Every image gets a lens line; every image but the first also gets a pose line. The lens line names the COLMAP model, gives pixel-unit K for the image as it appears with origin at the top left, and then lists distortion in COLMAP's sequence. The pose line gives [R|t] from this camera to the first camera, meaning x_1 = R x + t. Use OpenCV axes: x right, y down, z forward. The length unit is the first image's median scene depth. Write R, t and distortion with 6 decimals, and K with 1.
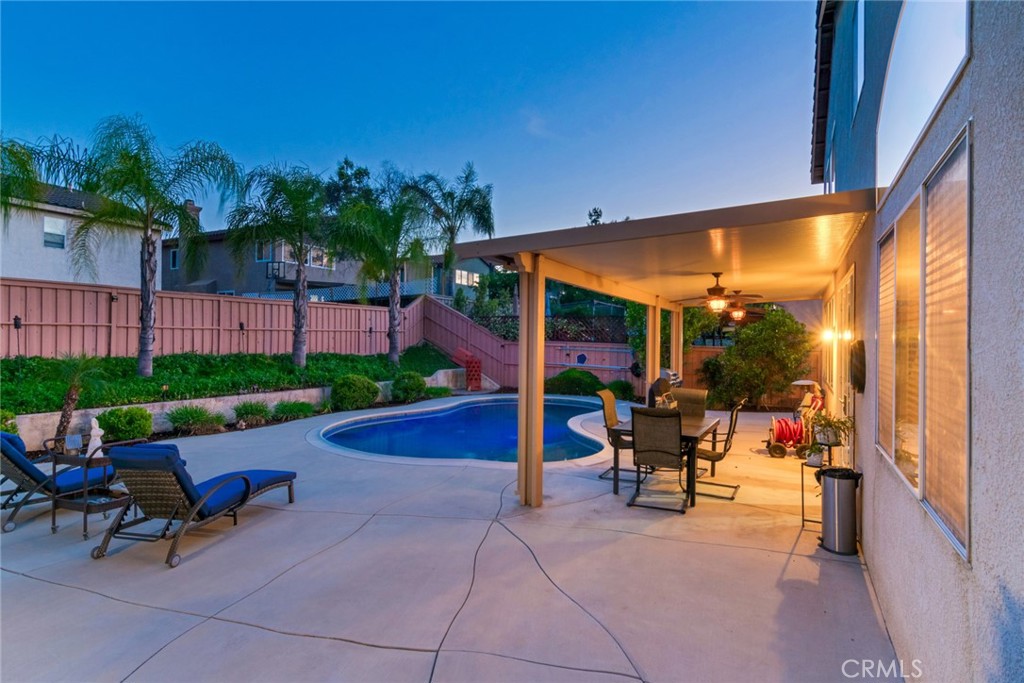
lens RADIAL K [[540.9, 0, 512.0], [0, 540.9, 341.5], [0, 0, 1]] dist [-0.000976, 0.000048]
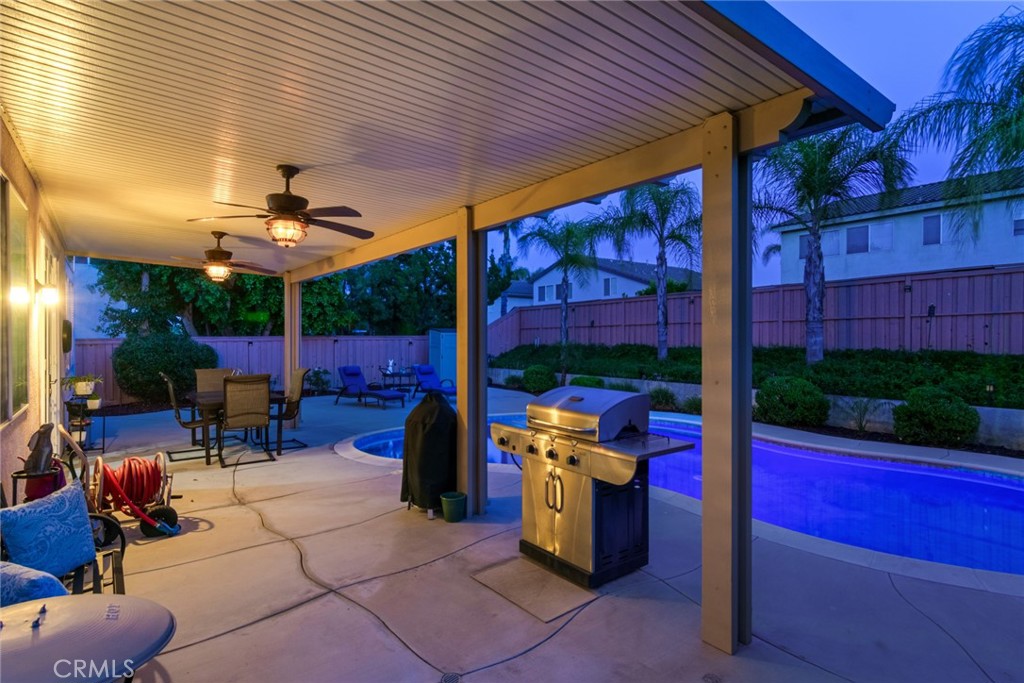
lens RADIAL K [[540.9, 0, 512.0], [0, 540.9, 341.5], [0, 0, 1]] dist [-0.000976, 0.000048]
pose [[-0.428072, 0.010888, -0.903679, 0.510092], [0.007526, 0.999936, 0.008483, 0.003157], [0.903713, -0.003170, -0.428126, 0.974970]]
